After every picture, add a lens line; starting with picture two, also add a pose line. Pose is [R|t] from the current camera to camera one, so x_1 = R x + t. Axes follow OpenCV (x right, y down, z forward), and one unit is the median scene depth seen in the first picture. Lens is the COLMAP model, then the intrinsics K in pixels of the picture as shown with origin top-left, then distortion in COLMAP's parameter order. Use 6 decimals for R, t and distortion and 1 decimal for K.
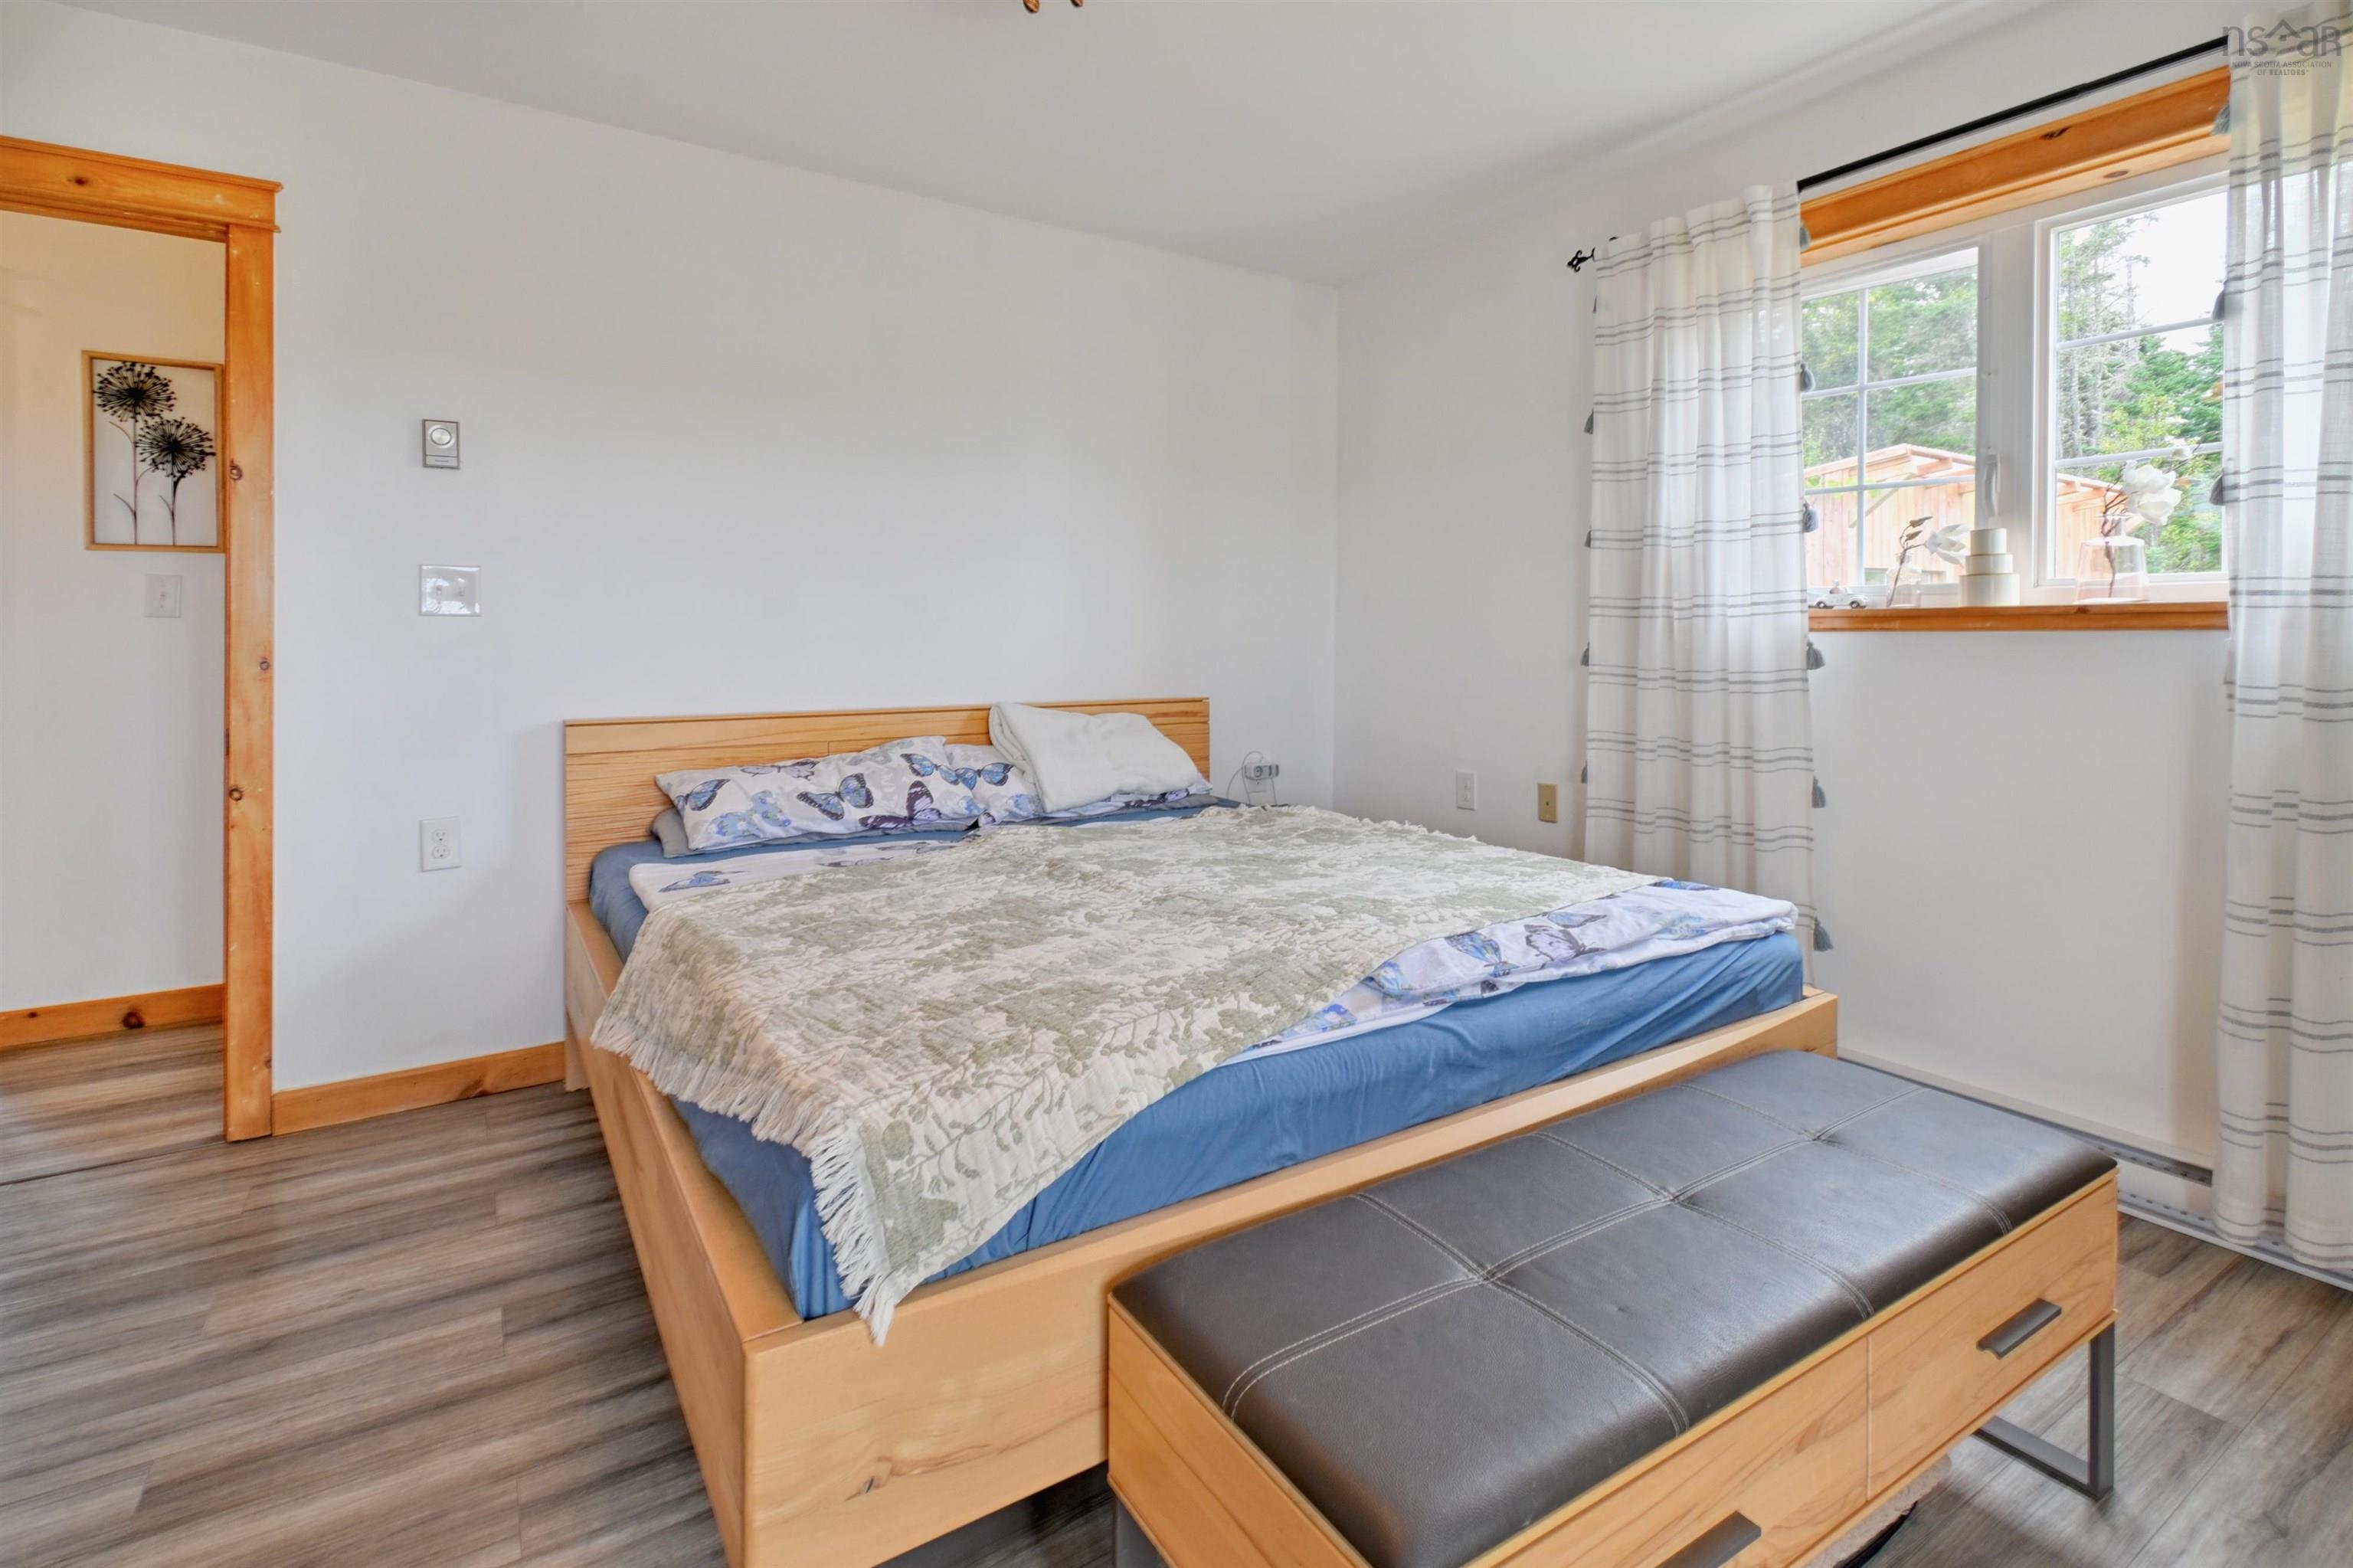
lens RADIAL K [[1105.1, 0, 1173.0], [0, 1105.1, 667.8], [0, 0, 1]] dist [0.002885, -0.000368]
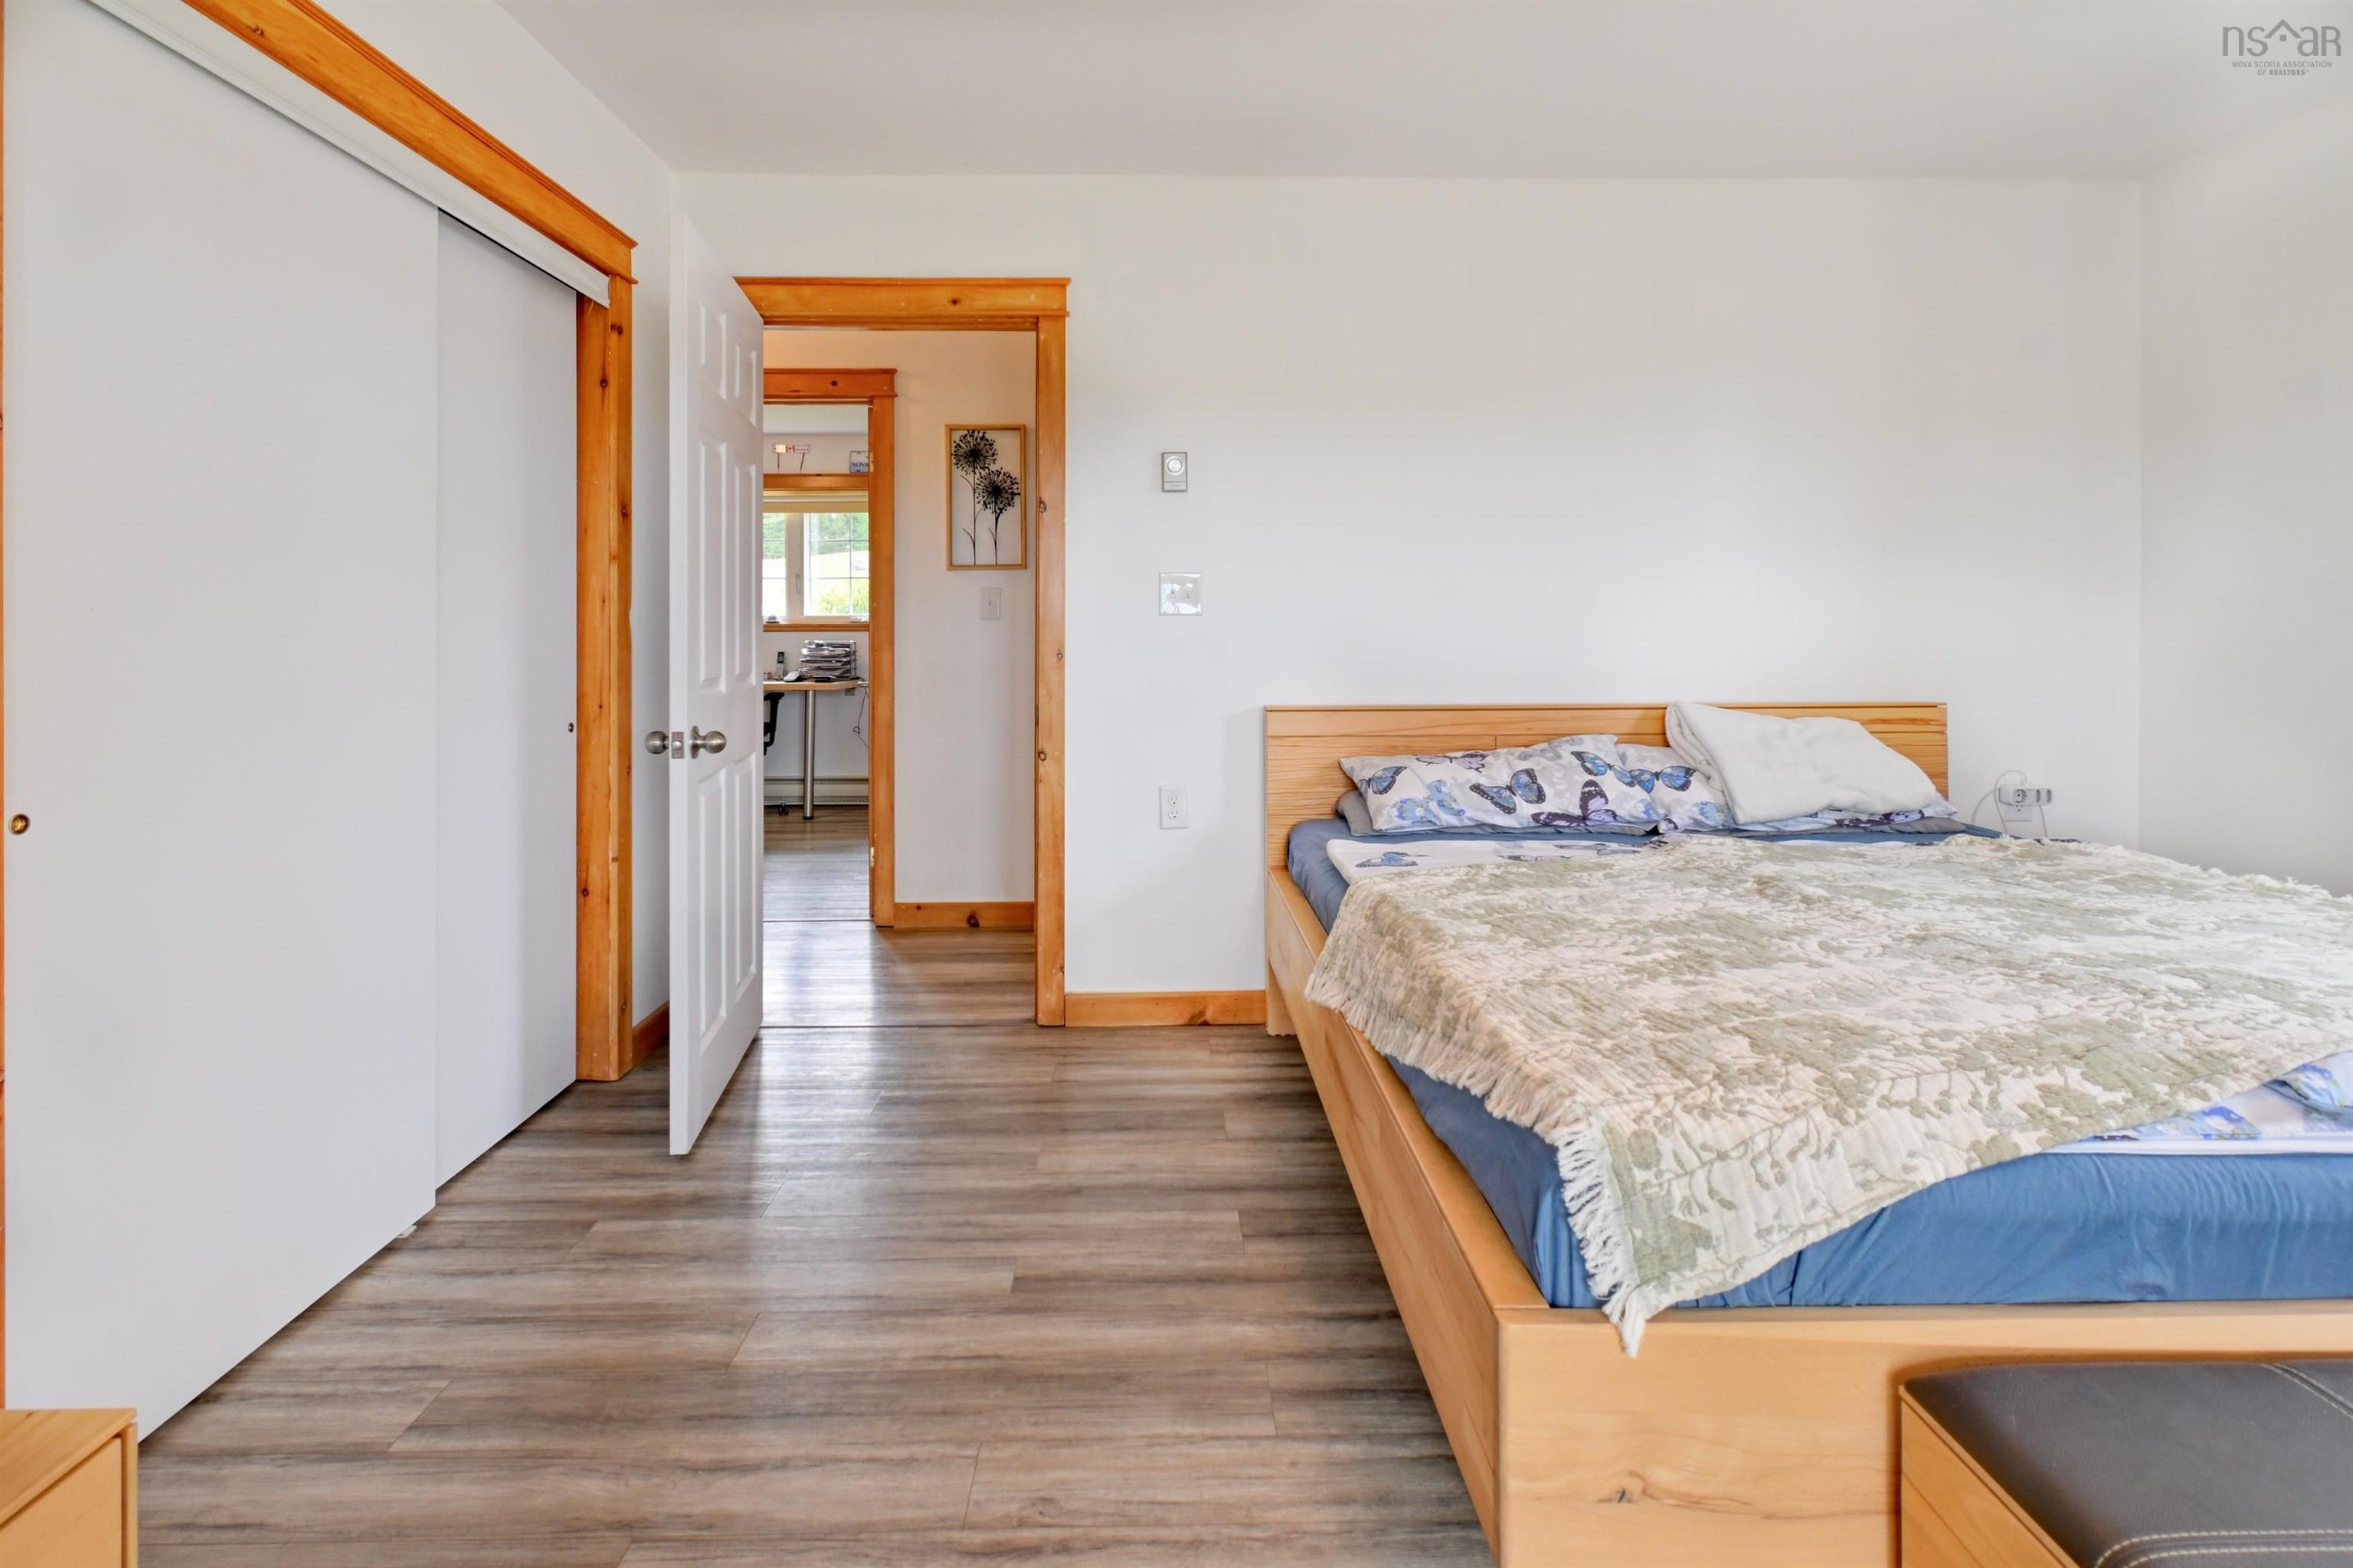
lens RADIAL K [[1106.6, 0, 1177.0], [0, 1106.6, 655.2], [0, 0, 1]] dist [-0.001312, 0.001048]
pose [[0.853442, 0.005919, -0.521154, -0.062978], [-0.009957, 0.999938, -0.004949, 0.002610], [0.521092, 0.009413, 0.853448, -0.027697]]
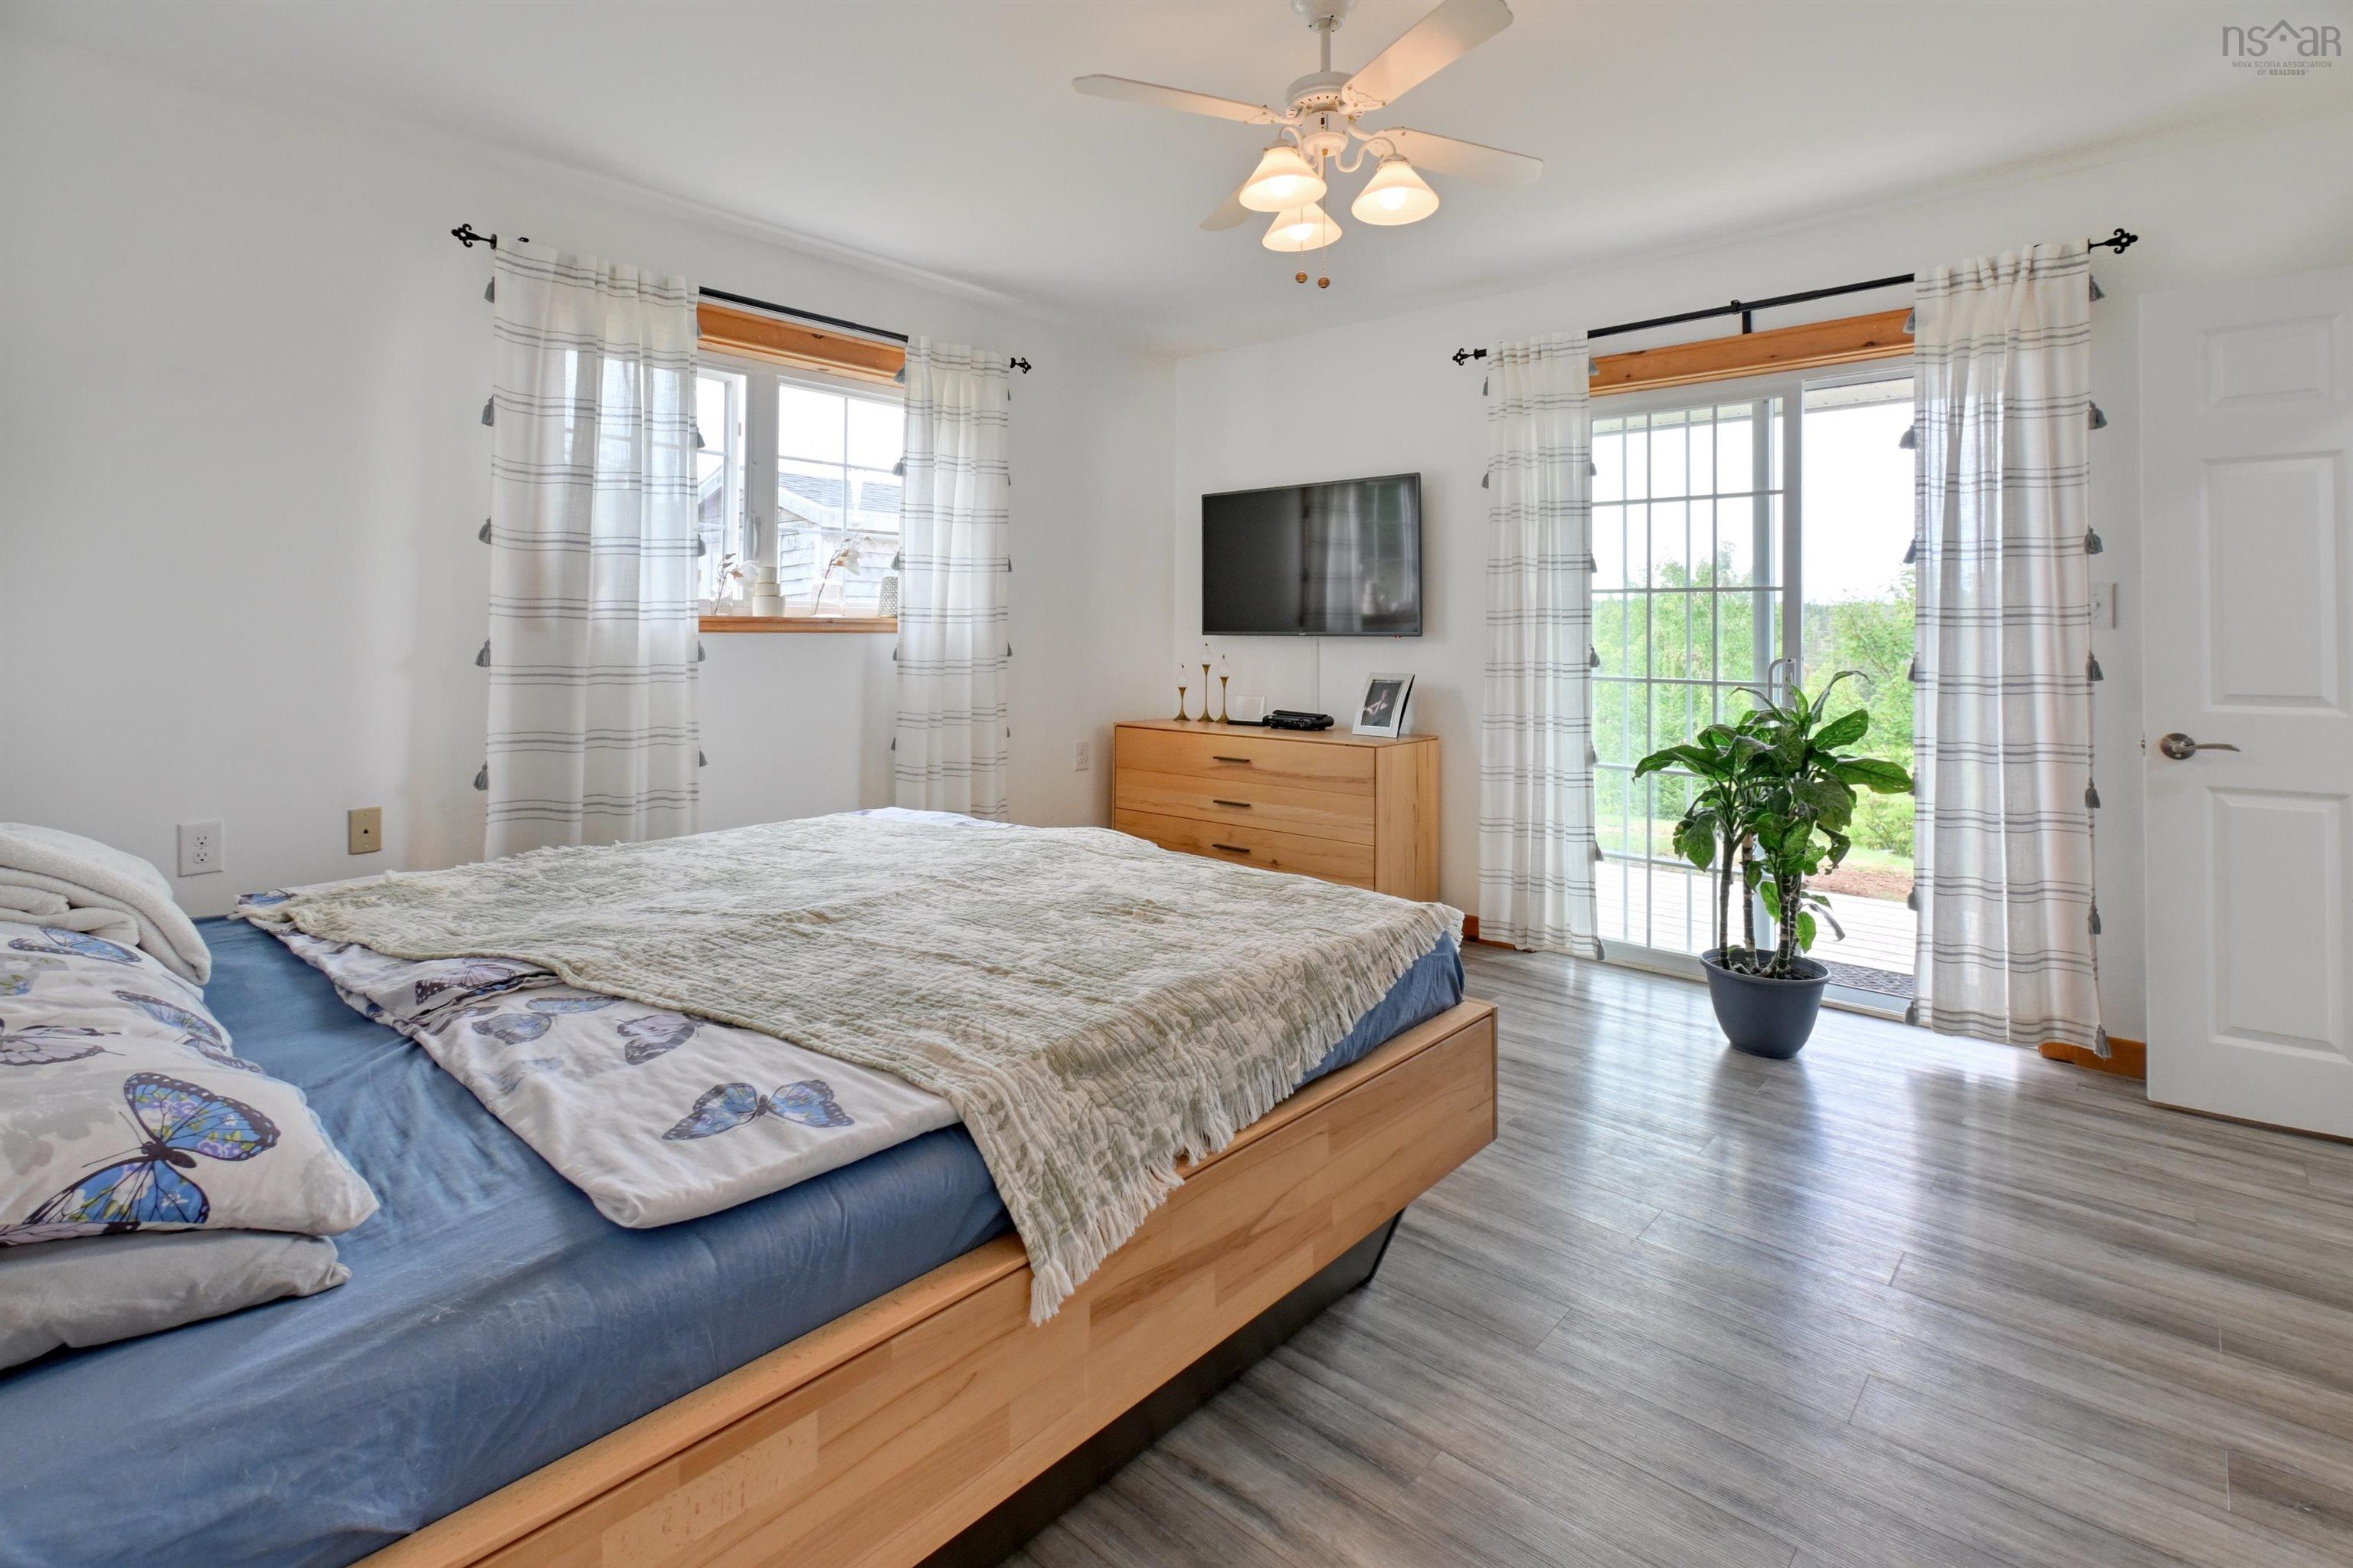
lens RADIAL K [[1106.6, 0, 1177.0], [0, 1106.6, 655.2], [0, 0, 1]] dist [-0.001312, 0.001048]
pose [[-0.263707, -0.022418, 0.964342, -1.188386], [0.023552, 0.999282, 0.029670, -0.044096], [-0.964315, 0.030536, -0.262989, 1.142870]]
